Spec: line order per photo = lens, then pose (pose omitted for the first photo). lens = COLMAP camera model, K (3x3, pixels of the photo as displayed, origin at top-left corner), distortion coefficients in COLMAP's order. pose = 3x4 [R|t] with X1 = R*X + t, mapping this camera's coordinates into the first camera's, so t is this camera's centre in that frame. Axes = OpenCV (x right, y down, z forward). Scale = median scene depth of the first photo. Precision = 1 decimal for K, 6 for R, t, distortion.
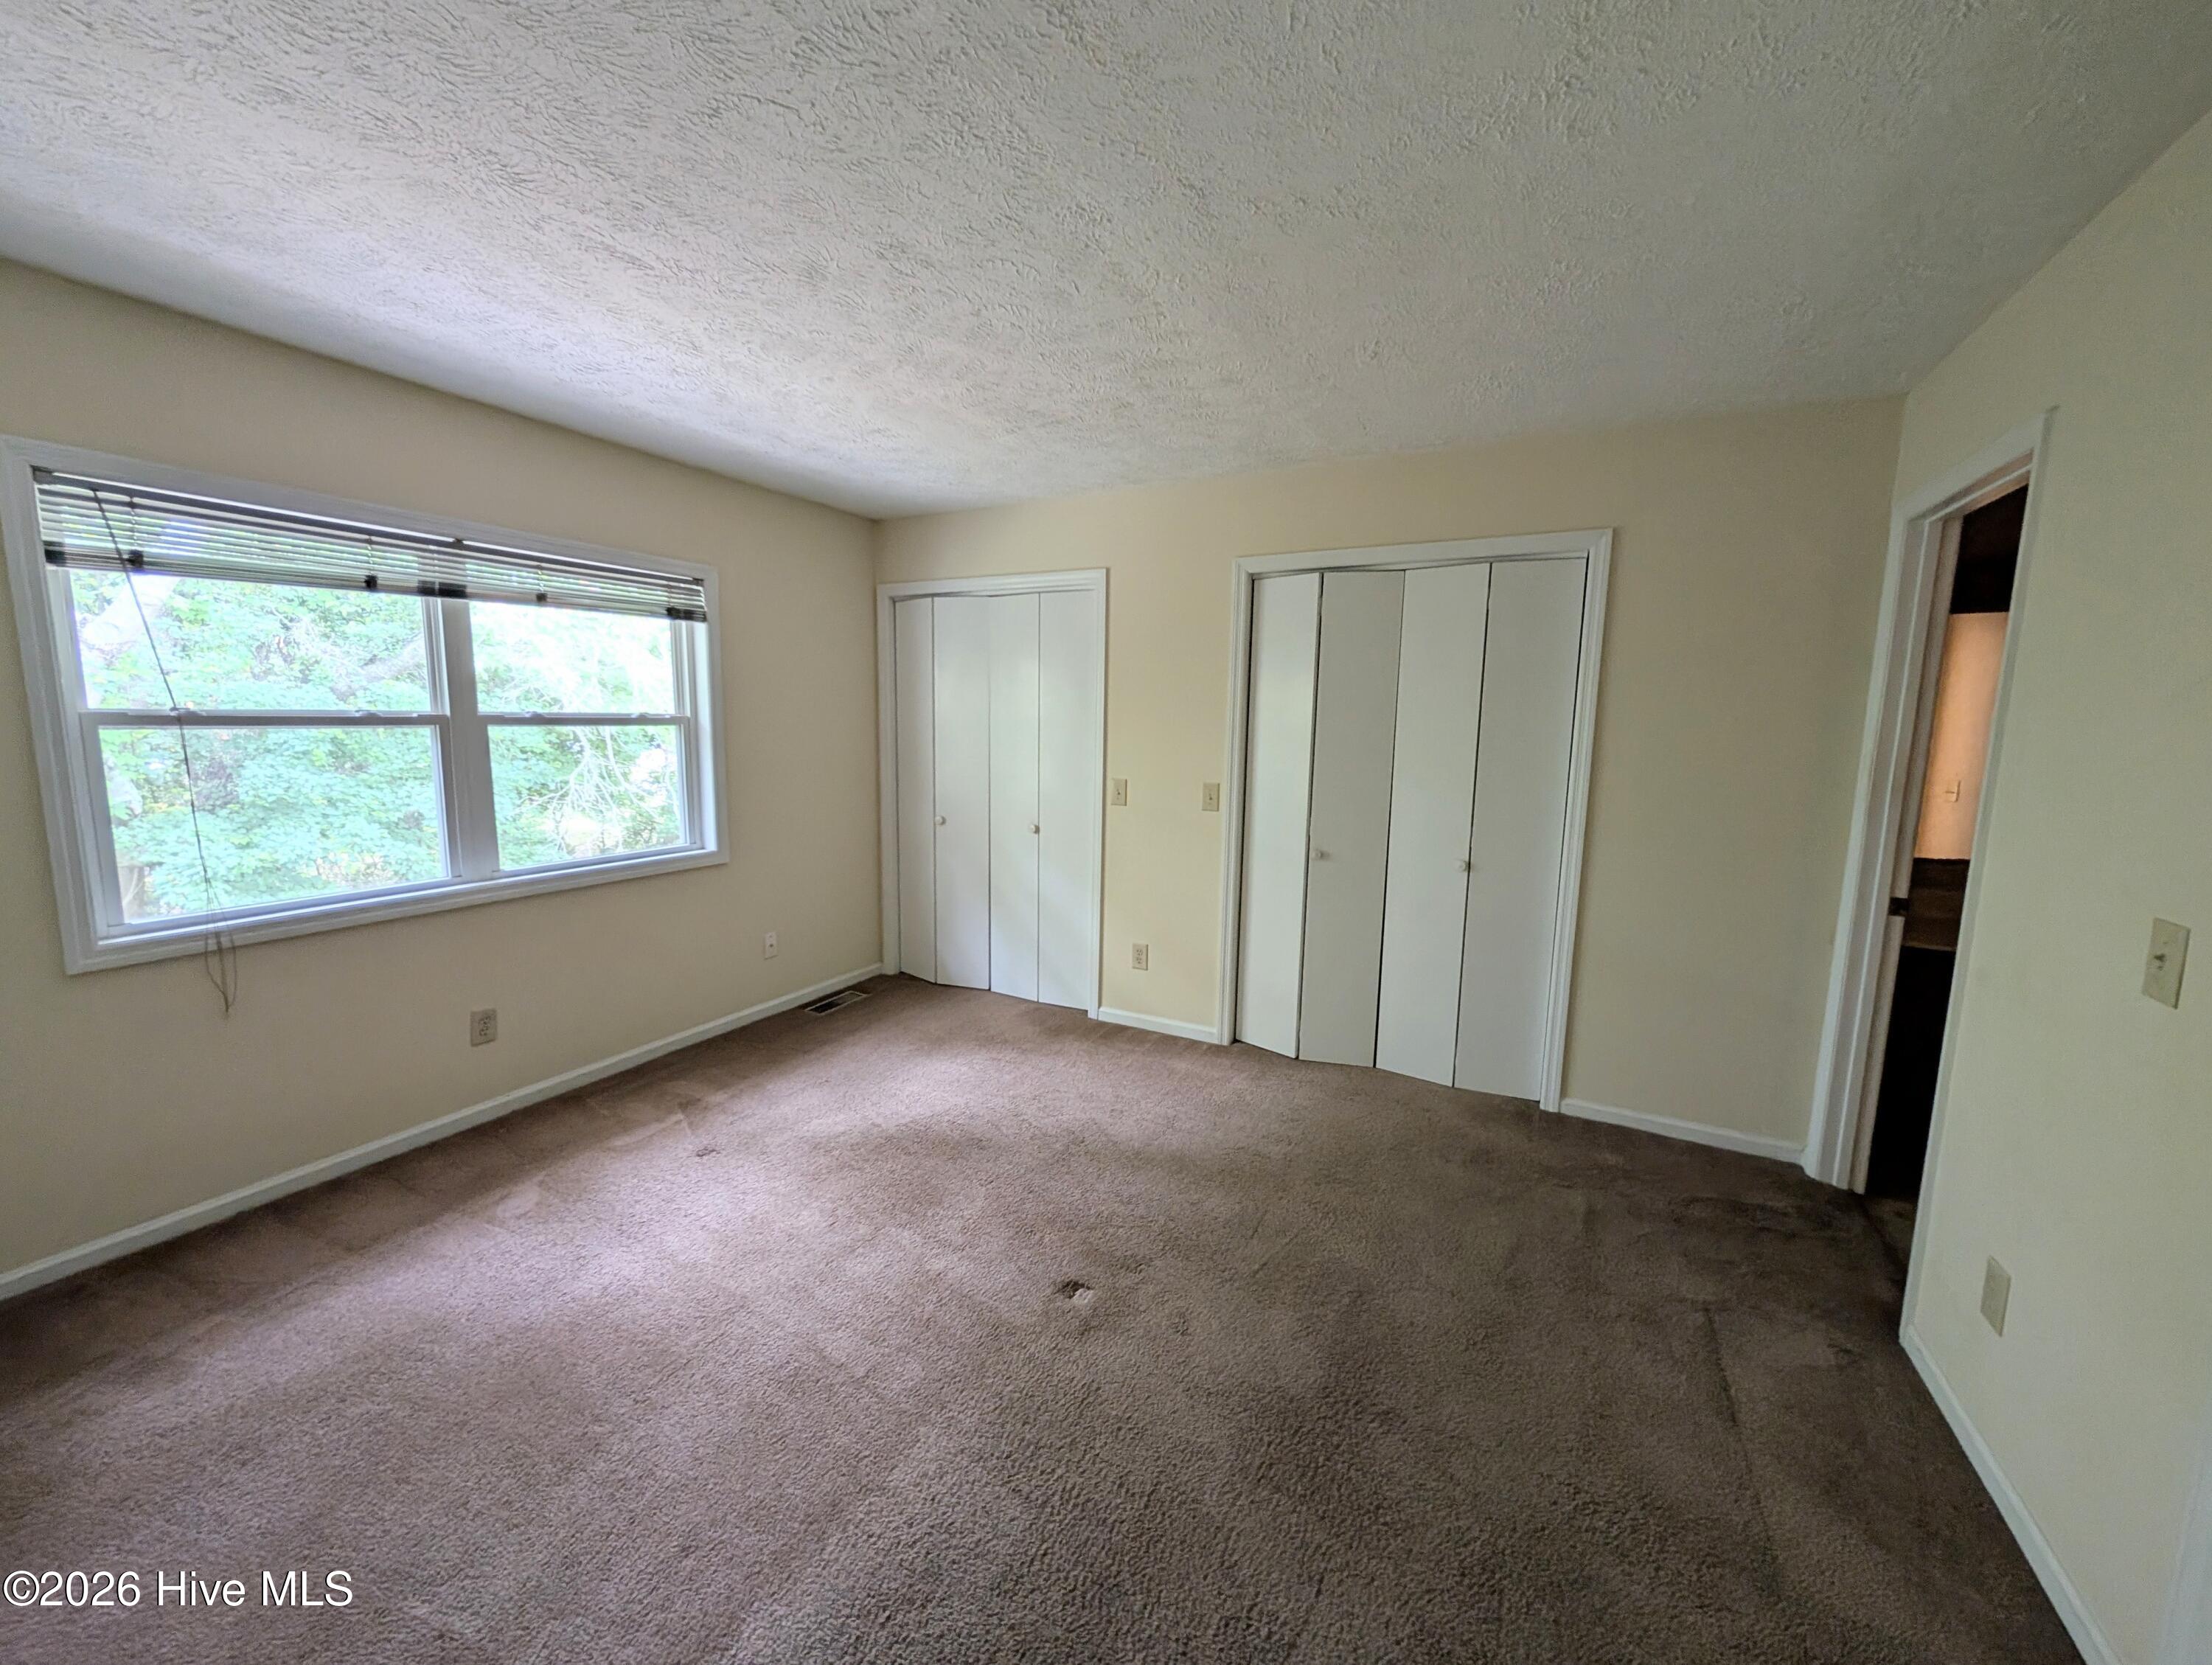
lens RADIAL K [[833.8, 0, 1097.9], [0, 833.8, 823.0], [0, 0, 1]] dist [0.003494, 0.000682]
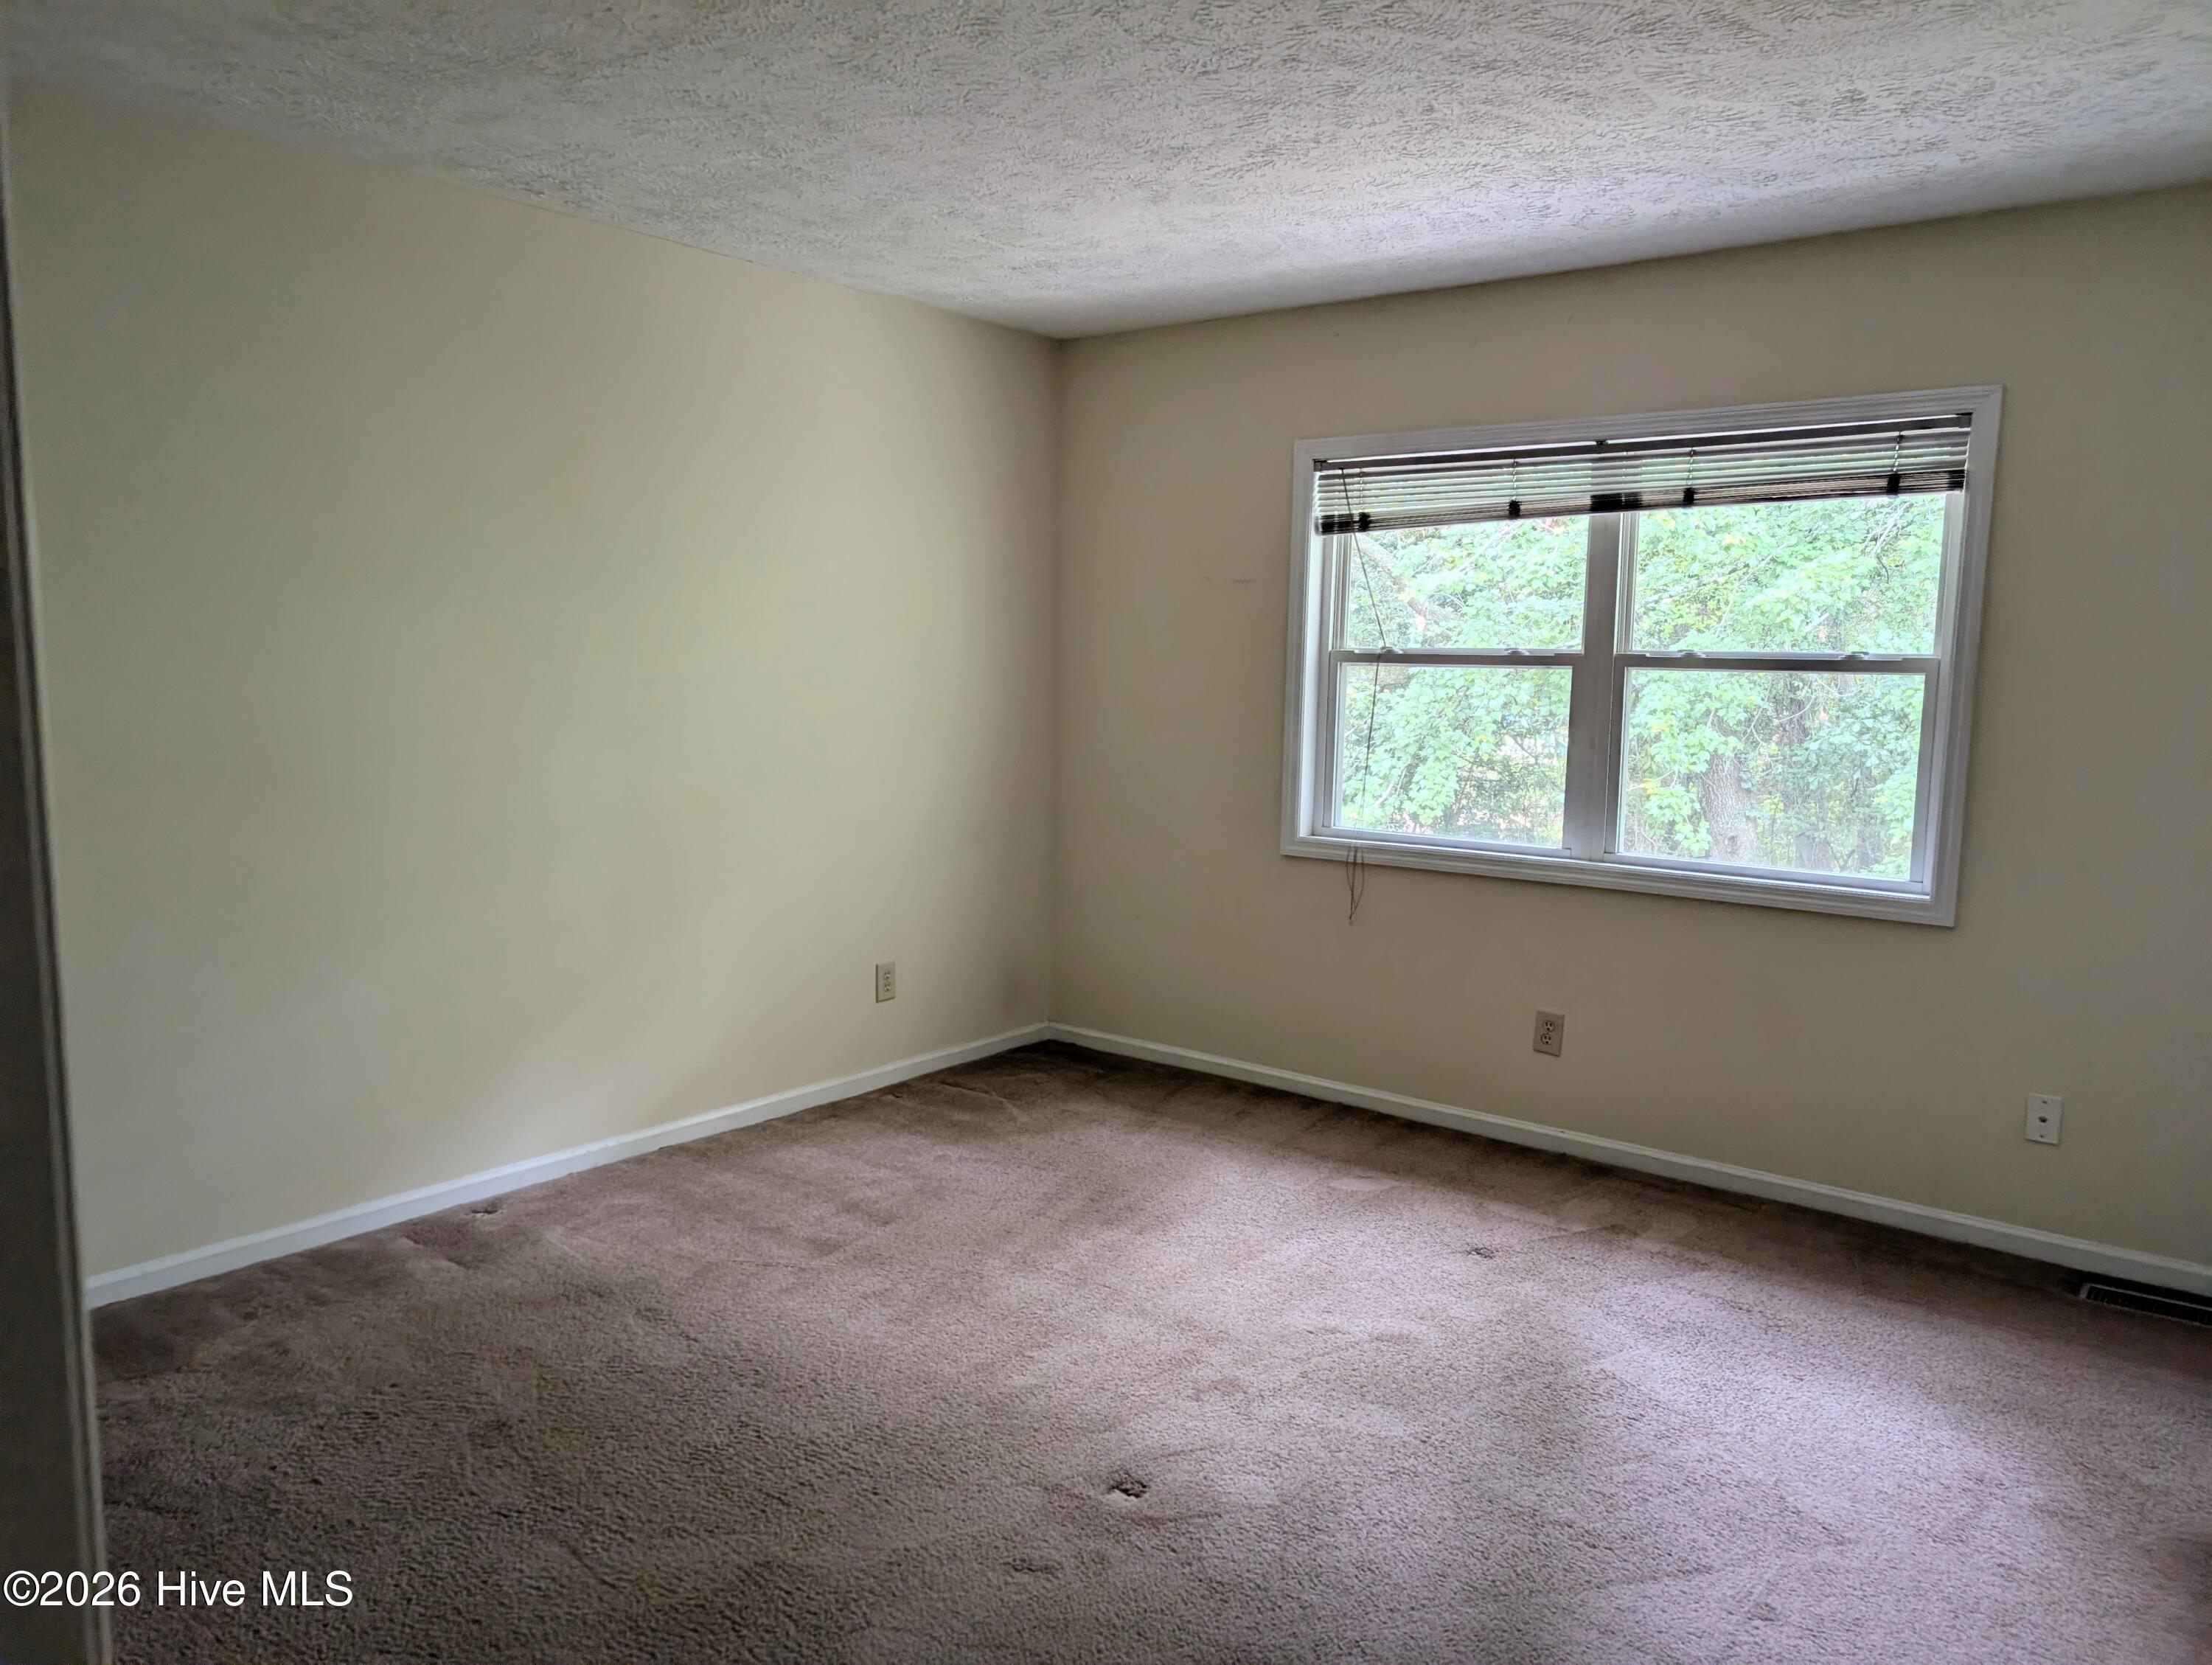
lens RADIAL K [[1563.7, 0, 1101.4], [0, 1563.7, 837.9], [0, 0, 1]] dist [0.010987, -0.004691]
pose [[-0.165775, 0.106387, -0.980408, 0.864628], [-0.141733, 0.981272, 0.130447, -0.086703], [0.975925, 0.160581, -0.147592, 0.808203]]
